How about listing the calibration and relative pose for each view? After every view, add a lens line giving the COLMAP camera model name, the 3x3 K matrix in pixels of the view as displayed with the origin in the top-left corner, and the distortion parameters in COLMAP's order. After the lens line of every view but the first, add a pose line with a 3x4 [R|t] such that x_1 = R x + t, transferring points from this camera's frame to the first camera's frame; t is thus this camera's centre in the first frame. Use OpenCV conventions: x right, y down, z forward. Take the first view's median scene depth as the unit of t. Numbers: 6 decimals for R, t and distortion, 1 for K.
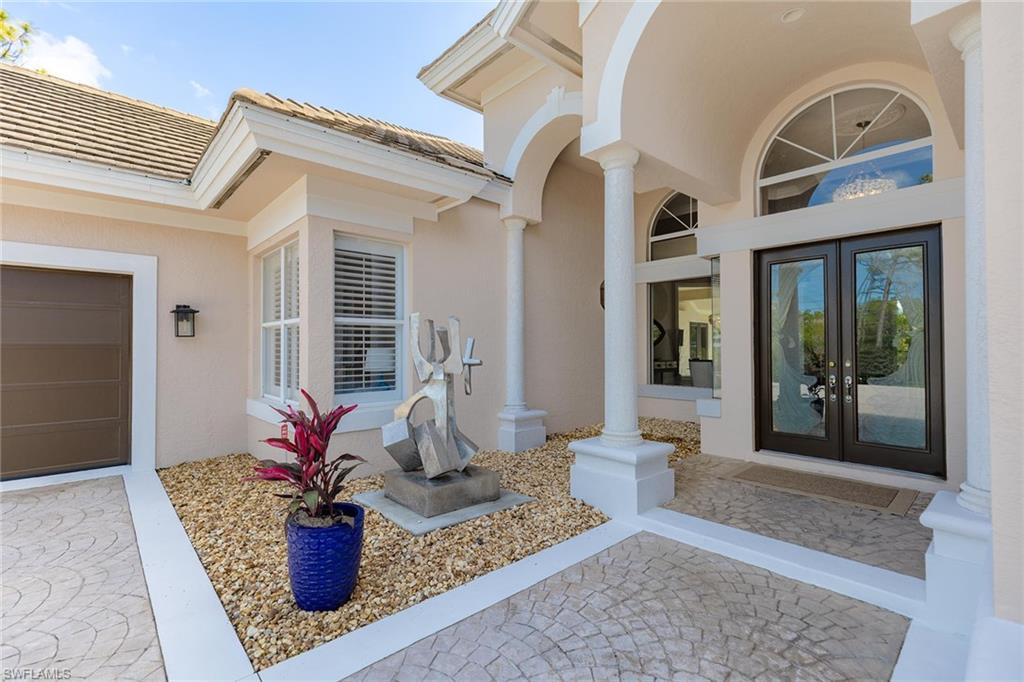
lens RADIAL K [[463.0, 0, 510.7], [0, 463.0, 340.4], [0, 0, 1]] dist [0.002819, 0.000332]
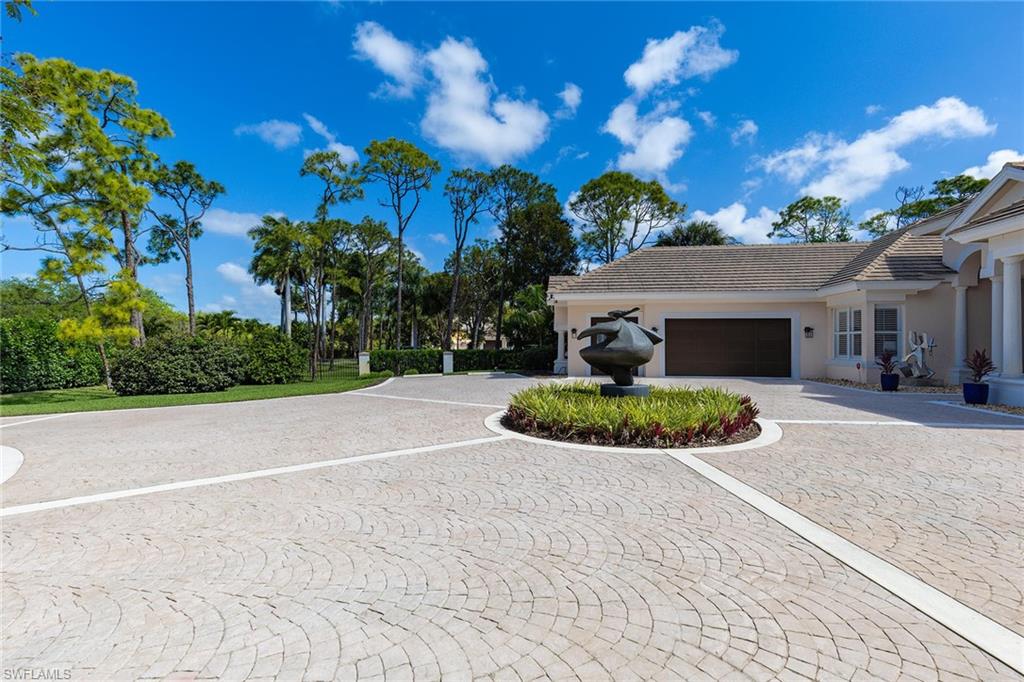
lens RADIAL K [[463.0, 0, 508.8], [0, 463.0, 340.8], [0, 0, 1]] dist [0.002819, 0.000332]
pose [[0.650571, -0.002016, -0.759443, 0.394510], [0.006571, 0.999974, 0.002975, -0.011649], [0.759417, -0.006926, 0.650567, -2.911084]]
